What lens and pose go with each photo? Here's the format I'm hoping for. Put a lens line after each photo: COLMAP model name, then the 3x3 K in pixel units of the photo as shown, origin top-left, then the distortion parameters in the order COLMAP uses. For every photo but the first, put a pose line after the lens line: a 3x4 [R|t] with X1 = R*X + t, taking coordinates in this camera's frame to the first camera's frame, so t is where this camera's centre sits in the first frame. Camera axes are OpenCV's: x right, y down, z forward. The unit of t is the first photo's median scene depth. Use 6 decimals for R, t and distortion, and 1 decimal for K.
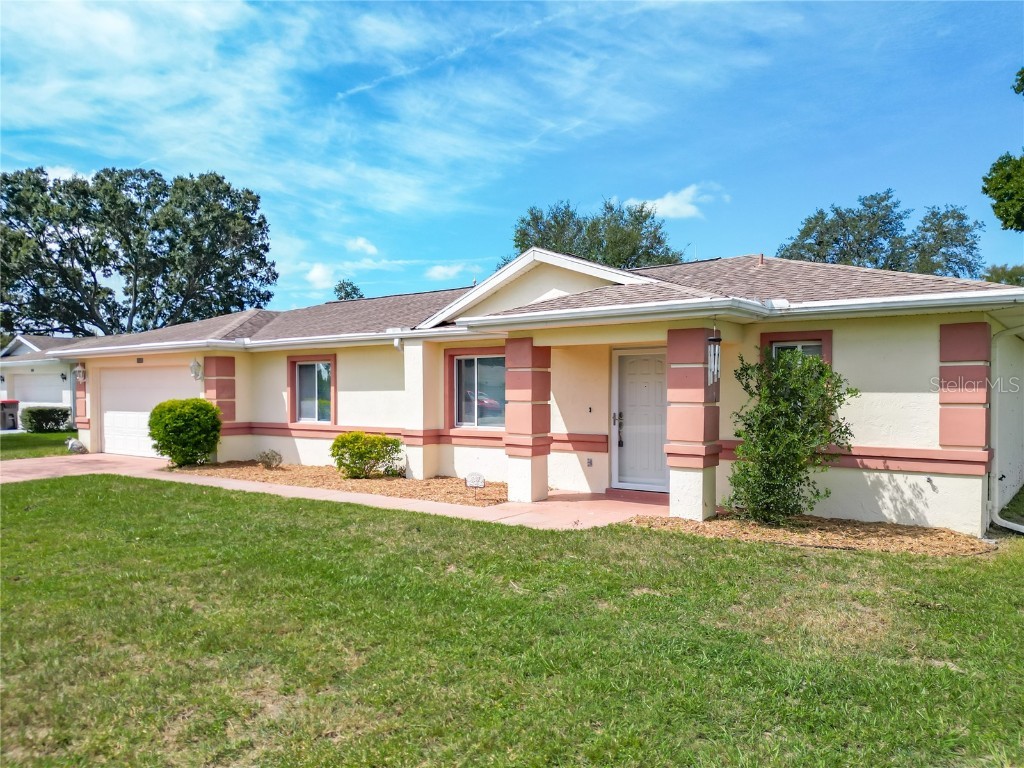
lens RADIAL K [[774.1, 0, 494.9], [0, 774.1, 401.3], [0, 0, 1]] dist [0.030703, 0.001058]
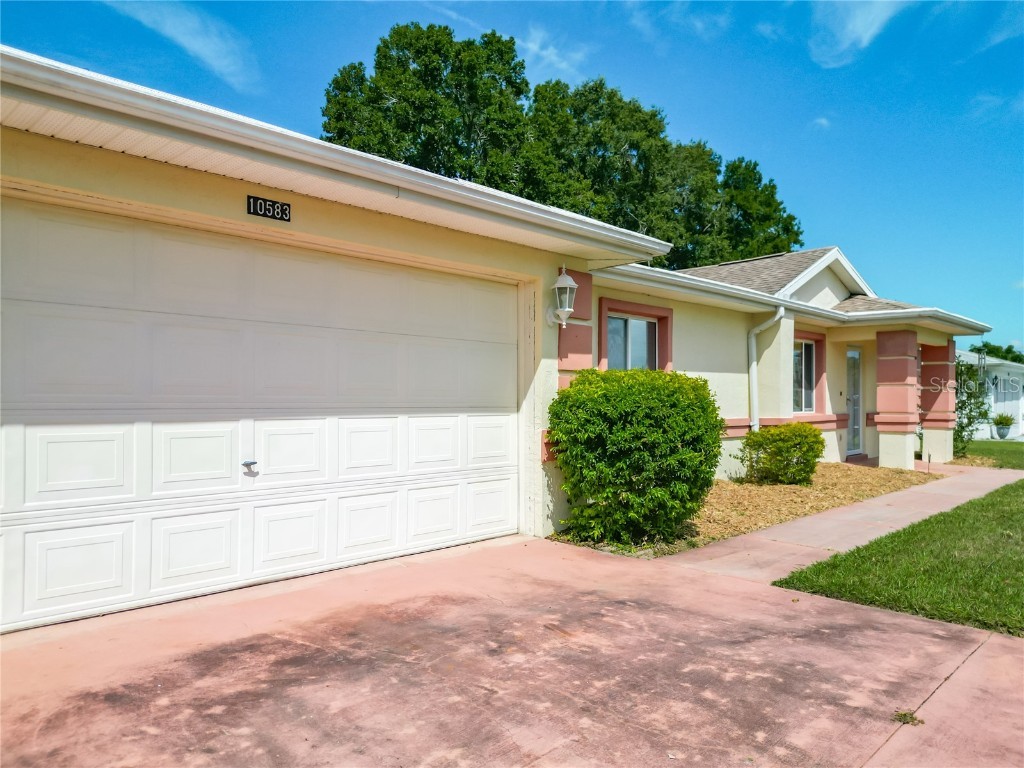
lens RADIAL K [[720.5, 0, 508.5], [0, 720.5, 405.3], [0, 0, 1]] dist [0.058918, -0.056972]
pose [[0.111957, -0.010046, 0.993662, -1.053507], [0.006064, 0.999937, 0.009426, 0.015191], [-0.993695, 0.004970, 0.112011, 1.376865]]
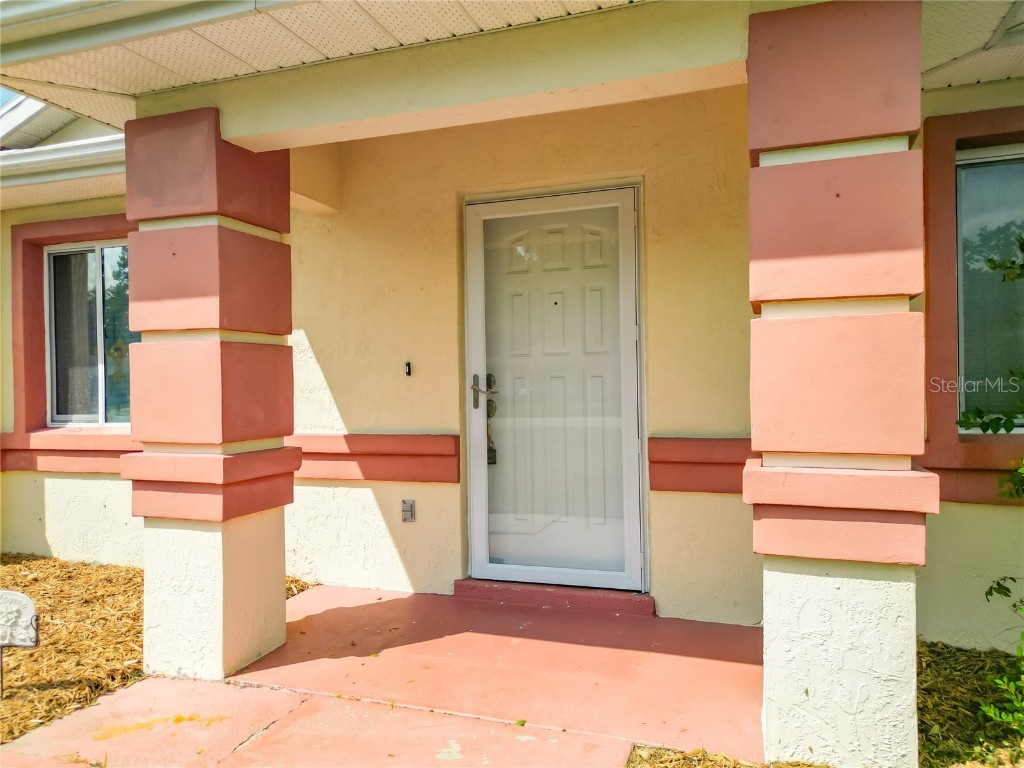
lens RADIAL K [[725.3, 0, 512.0], [0, 725.3, 384.0], [0, 0, 1]] dist [0.071594, -0.059793]
pose [[0.945815, -0.012900, 0.324448, 0.056604], [0.018052, 0.999754, -0.012873, 0.023489], [-0.324202, 0.018032, 0.945816, 0.648651]]
